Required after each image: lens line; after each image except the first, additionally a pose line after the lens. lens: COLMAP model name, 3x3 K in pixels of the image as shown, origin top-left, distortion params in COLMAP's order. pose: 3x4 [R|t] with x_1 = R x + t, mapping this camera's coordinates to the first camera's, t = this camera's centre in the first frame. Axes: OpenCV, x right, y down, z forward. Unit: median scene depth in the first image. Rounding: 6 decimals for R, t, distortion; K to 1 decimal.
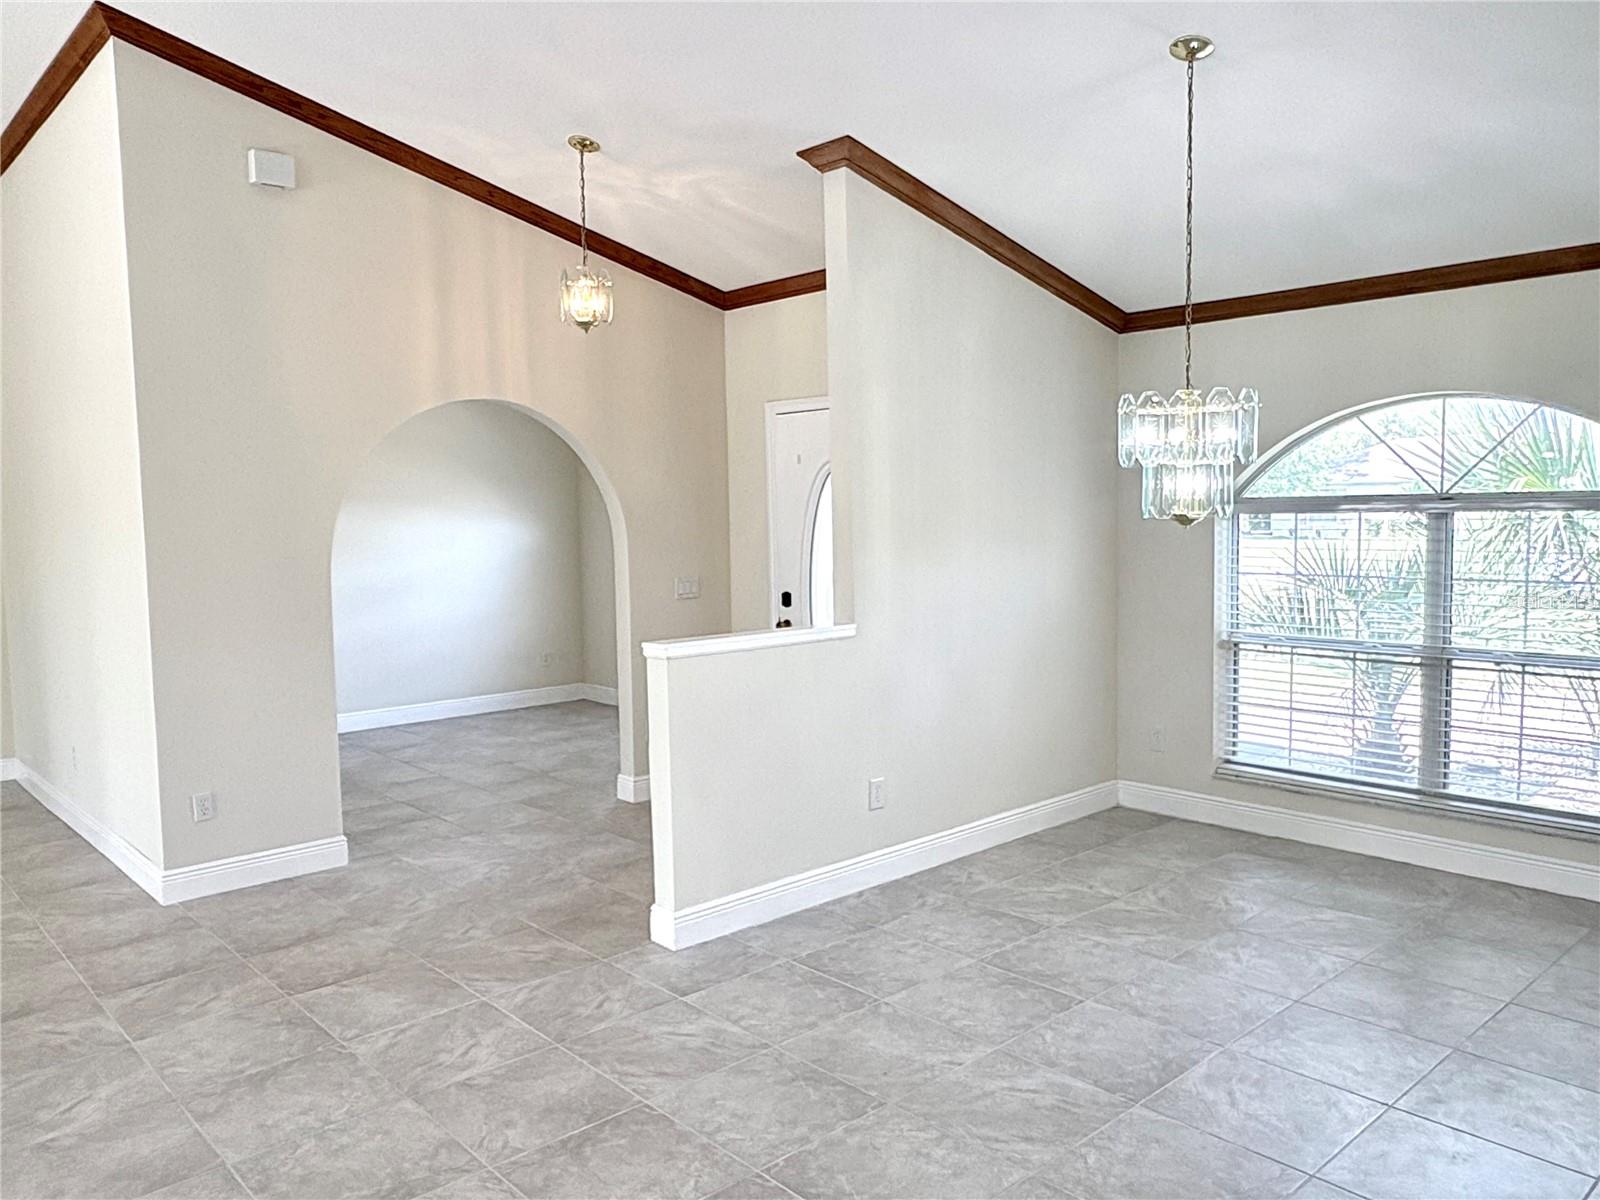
lens RADIAL K [[1172.7, 0, 795.4], [0, 1172.7, 577.9], [0, 0, 1]] dist [0.006527, -0.002414]
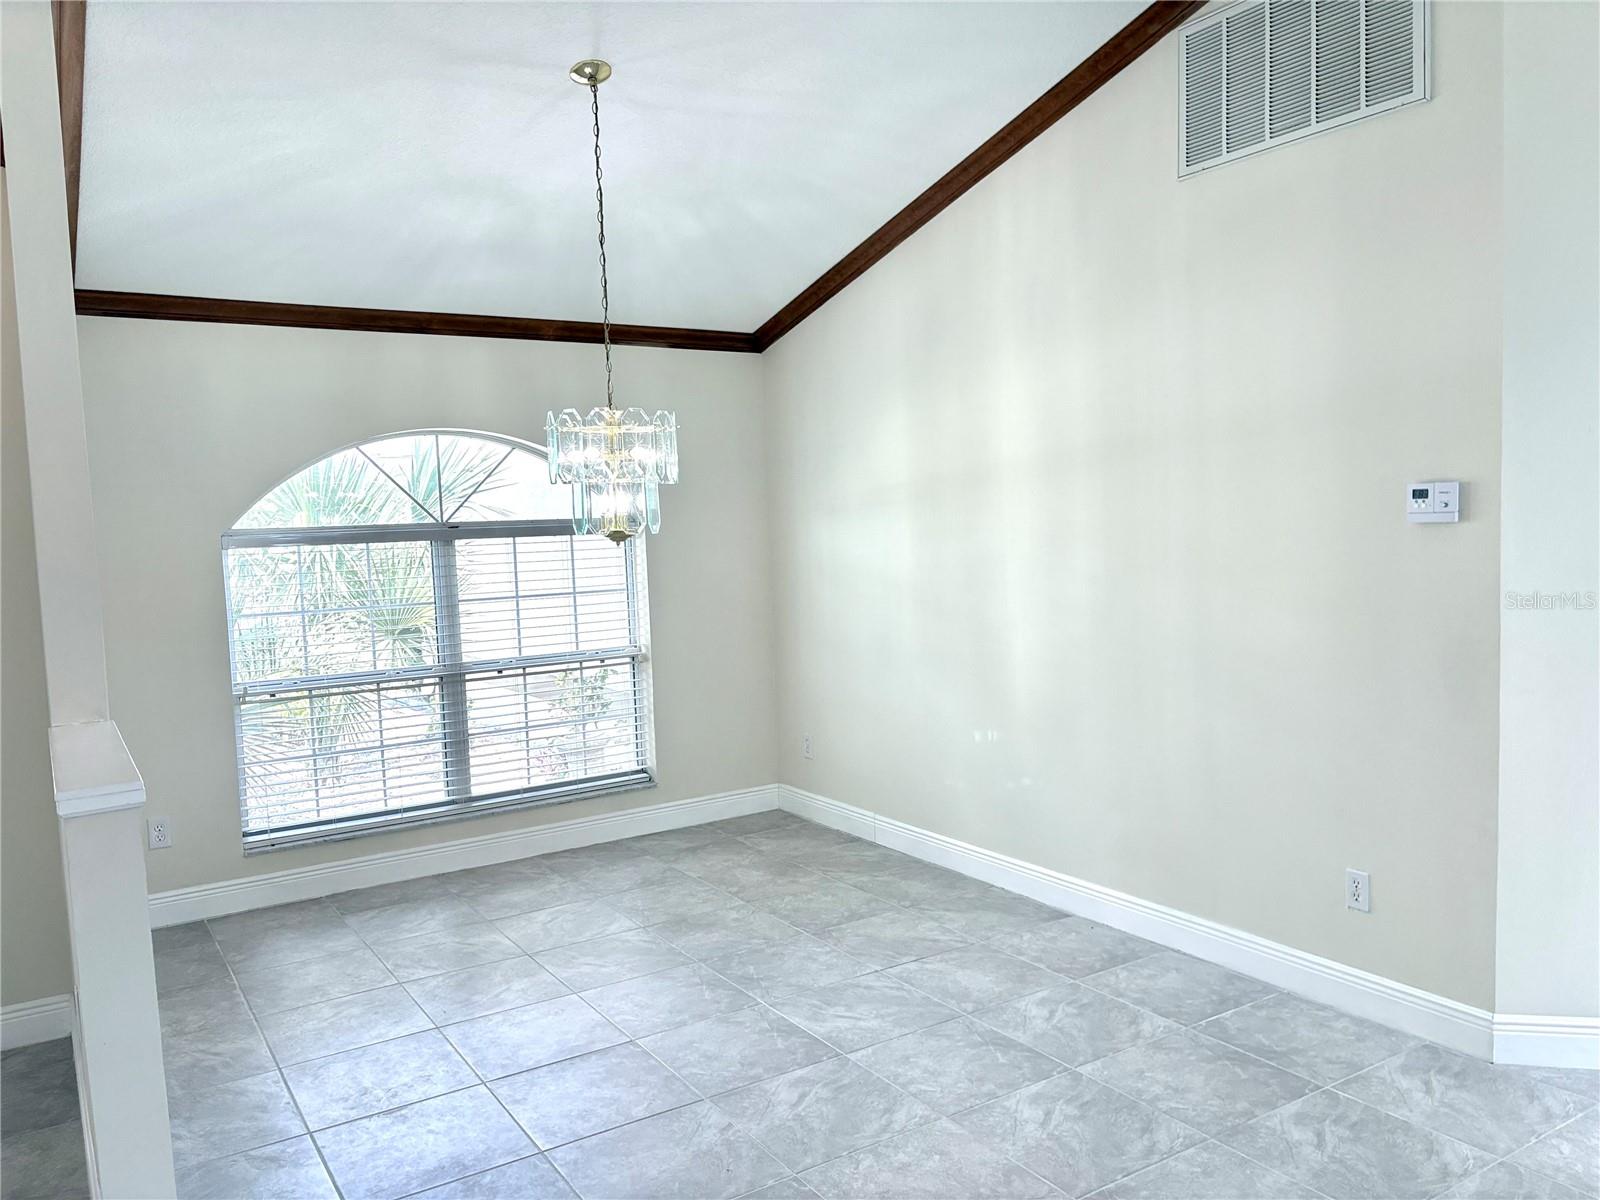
lens RADIAL K [[1220.5, 0, 793.4], [0, 1220.5, 604.5], [0, 0, 1]] dist [0.035401, -0.032417]
pose [[0.174360, -0.060120, 0.982845, -0.519577], [0.091233, 0.994827, 0.044668, -0.018738], [-0.980446, 0.081880, 0.178943, 0.506178]]
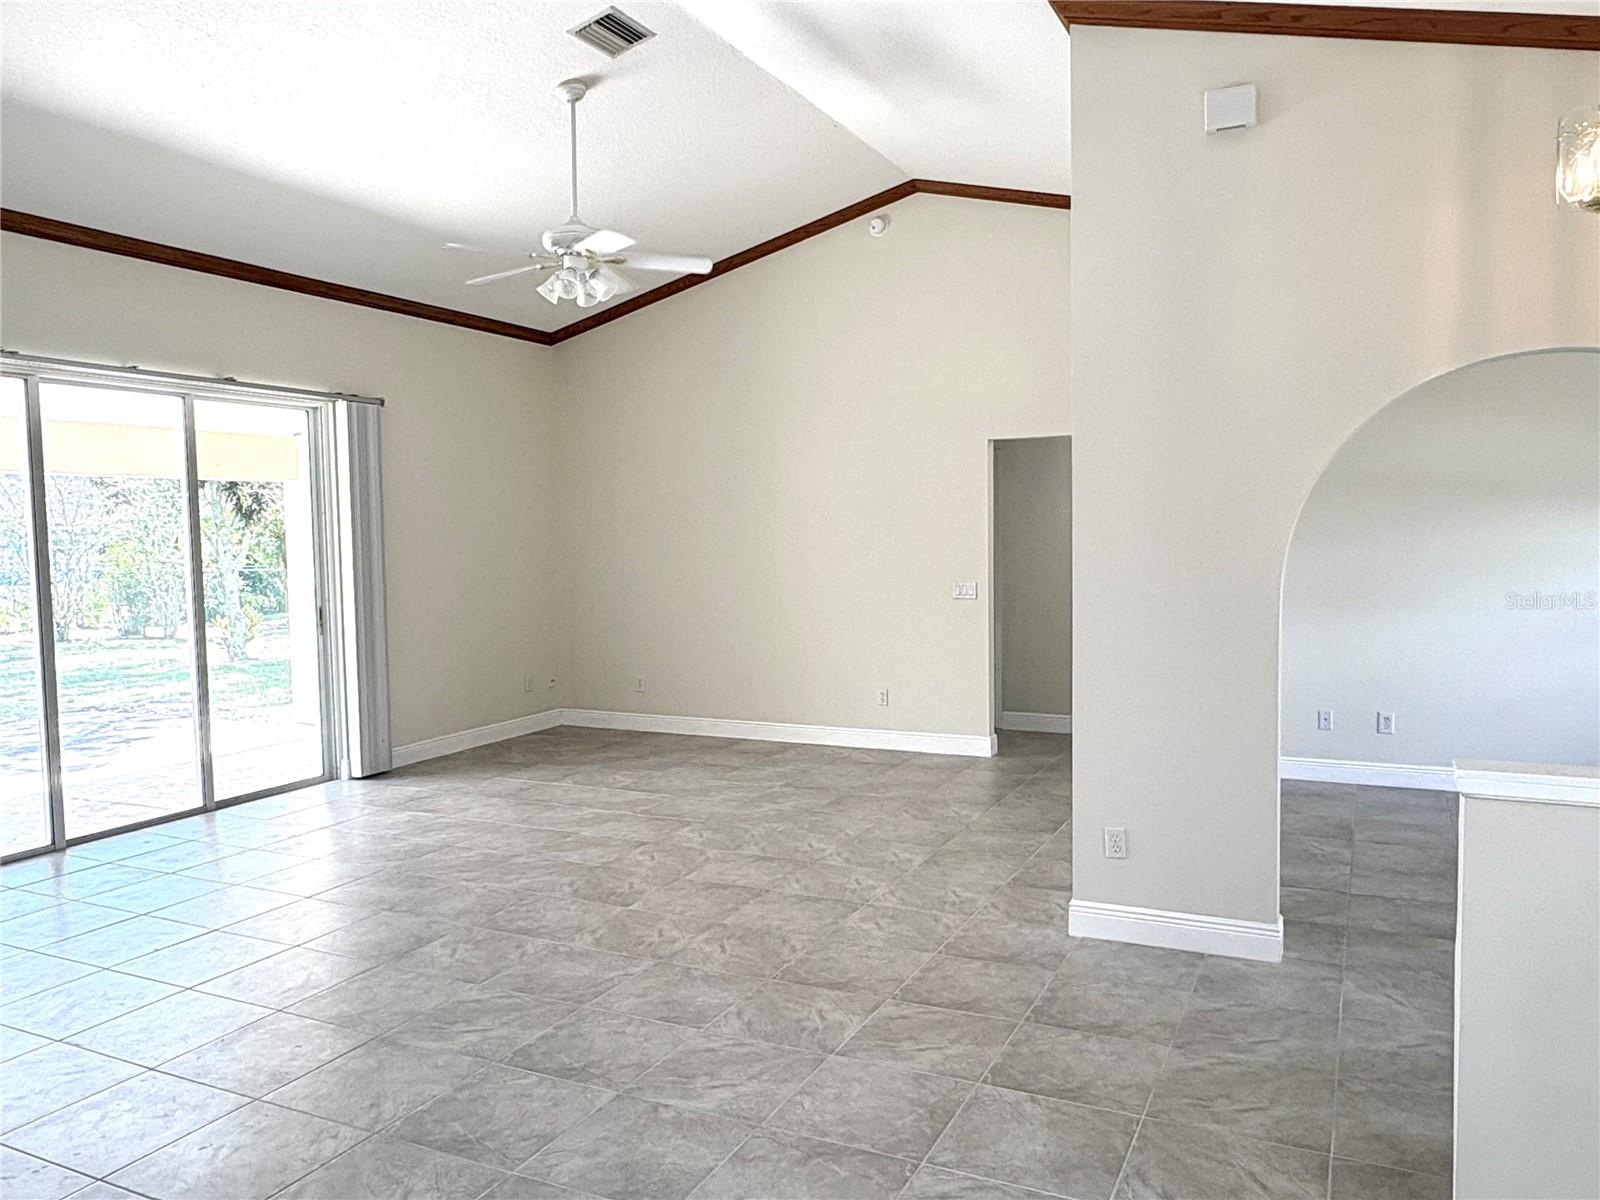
lens RADIAL K [[1172.7, 0, 801.1], [0, 1172.7, 588.7], [0, 0, 1]] dist [0.006527, -0.002414]
pose [[0.372477, 0.058796, -0.926177, 0.240713], [-0.045286, 0.997954, 0.045140, -0.033332], [0.926936, 0.025130, 0.374377, 0.428955]]
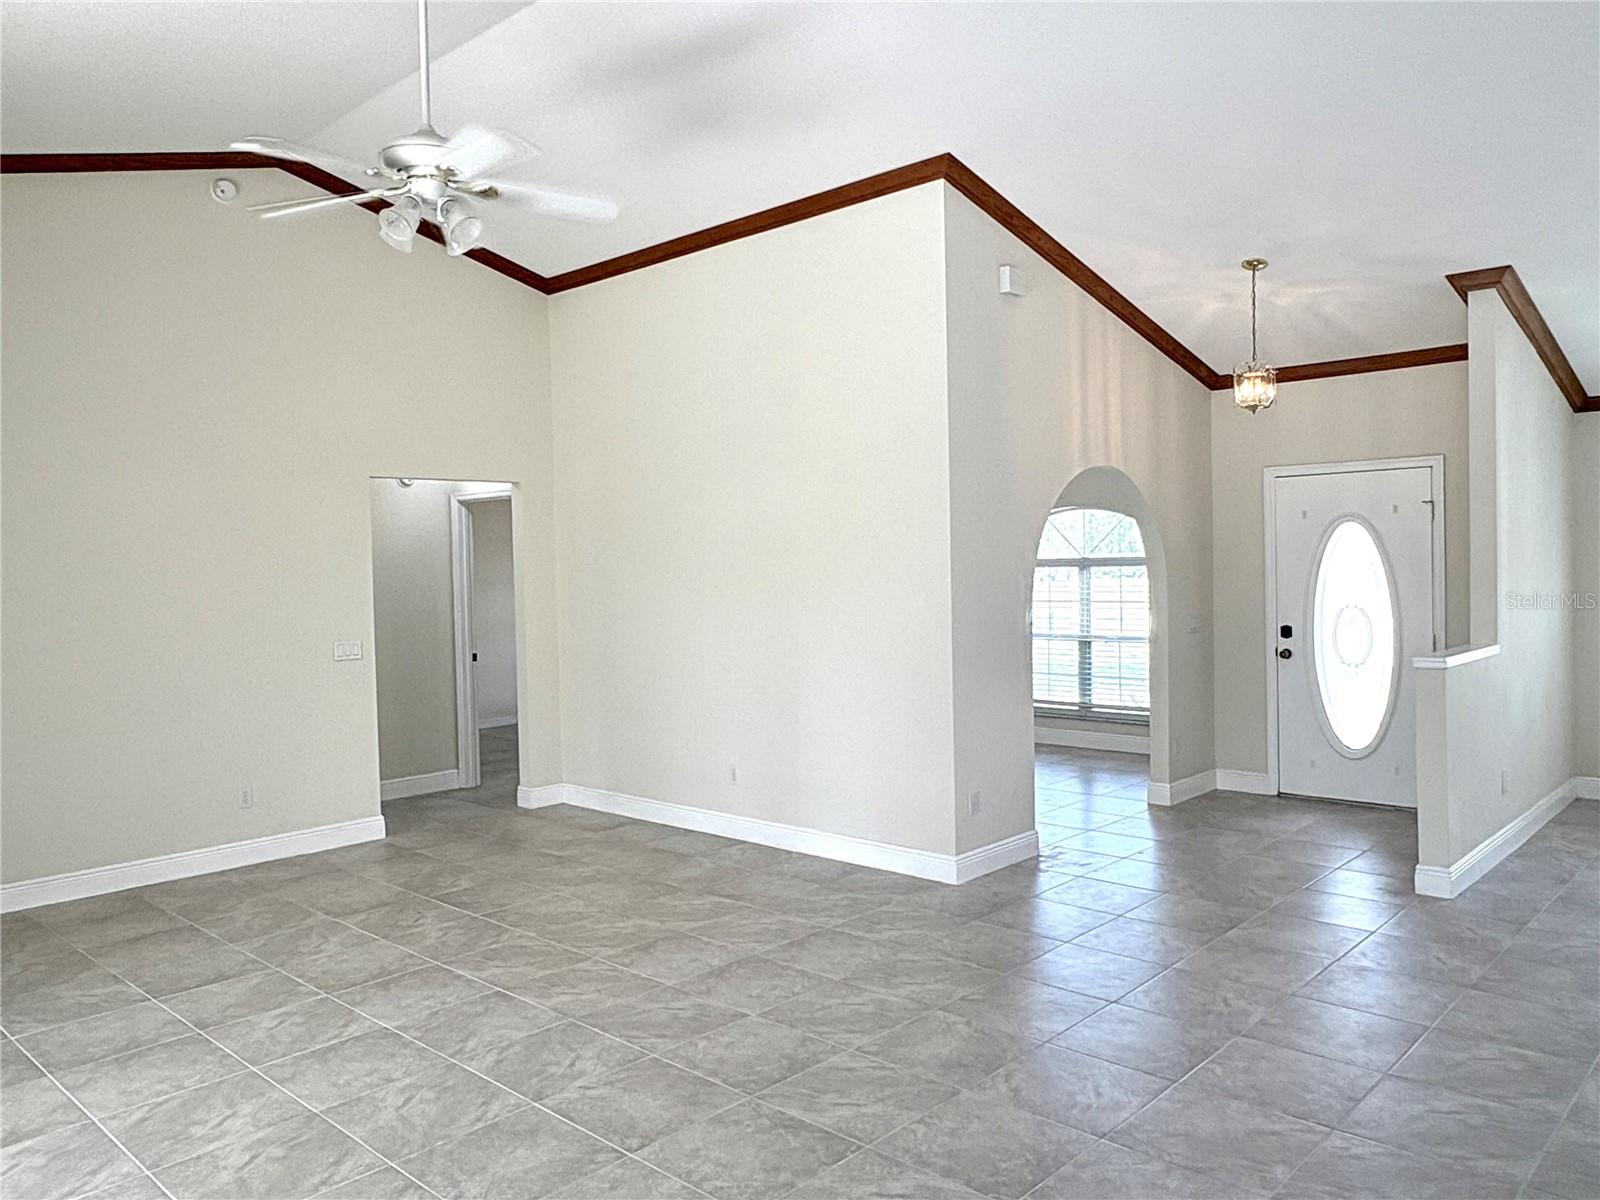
lens RADIAL K [[1172.7, 0, 798.0], [0, 1172.7, 590.4], [0, 0, 1]] dist [0.006527, -0.002414]
pose [[0.996666, -0.007796, 0.081221, -0.782576], [0.010547, 0.999383, -0.033503, 0.014245], [-0.080910, 0.034248, 0.996133, -0.196936]]
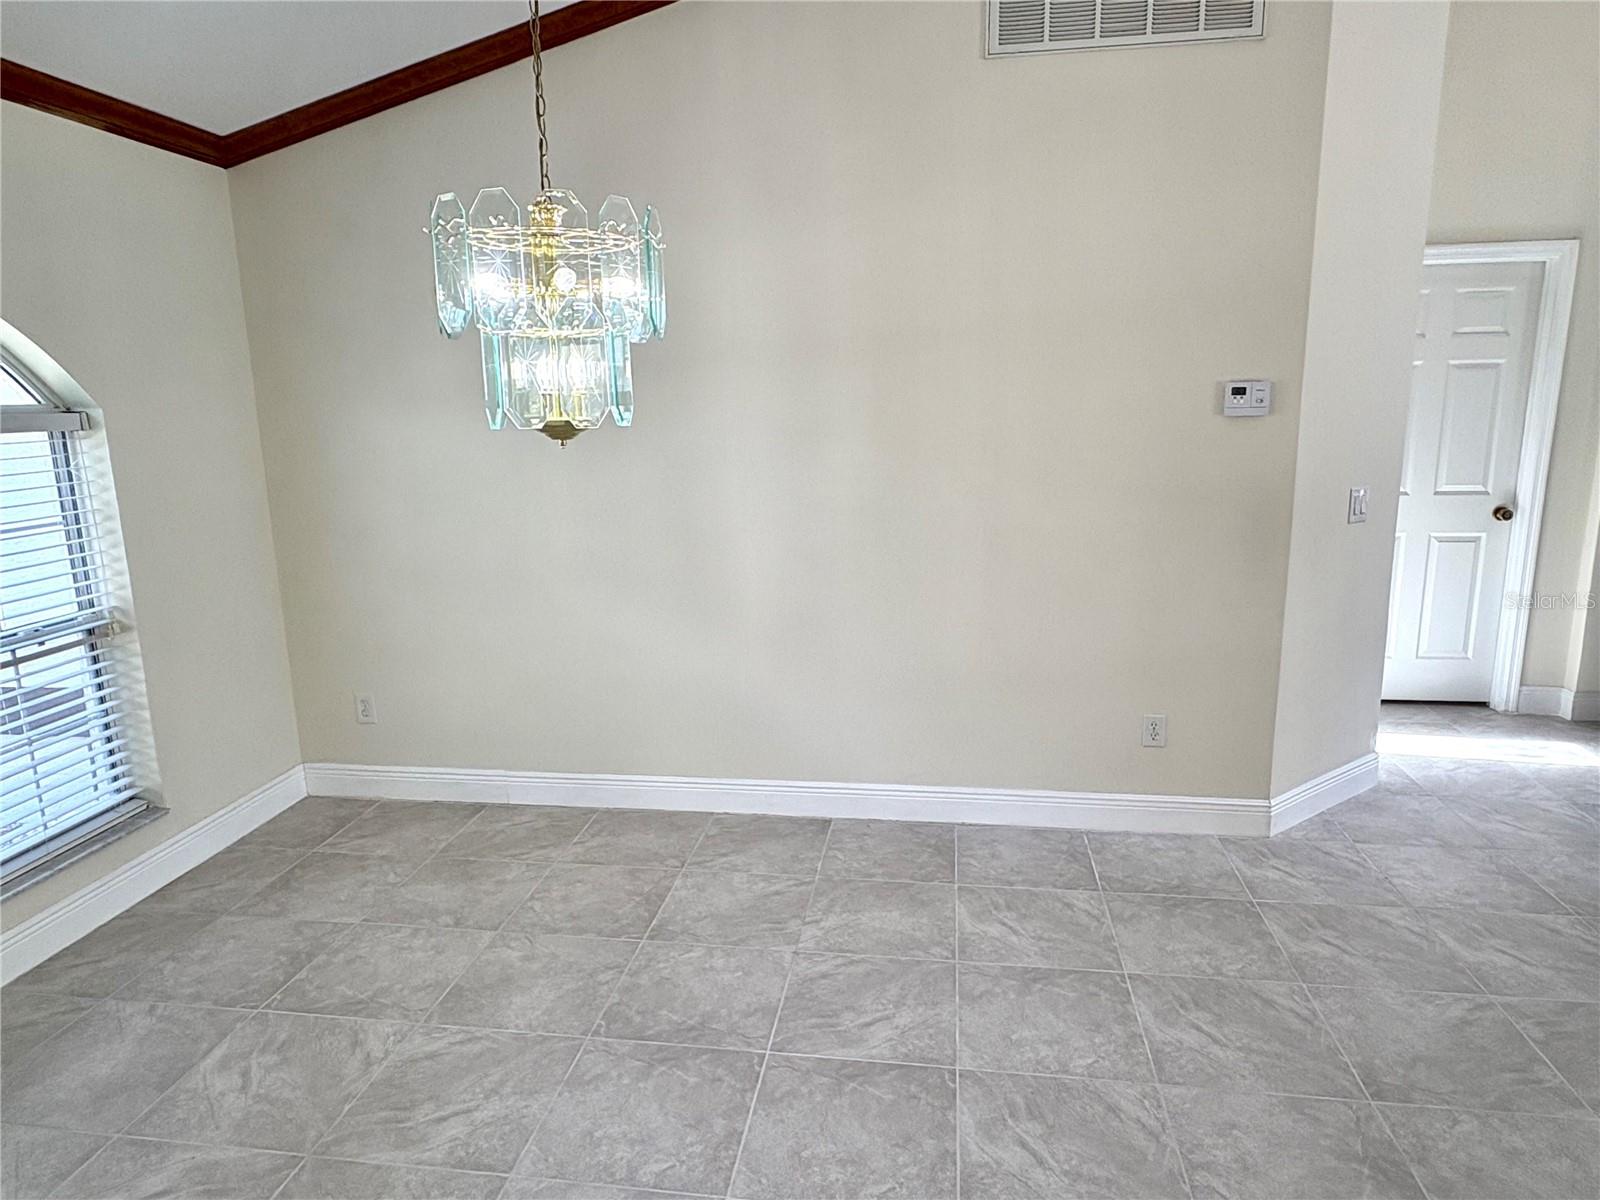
lens RADIAL K [[1004.8, 0, 804.9], [0, 1004.8, 600.8], [0, 0, 1]] dist [0.005310, -0.000949]
pose [[-0.635234, -0.125411, 0.762069, -0.113684], [0.075174, 0.972002, 0.222621, -0.053165], [-0.768652, 0.198704, -0.608022, 0.936469]]
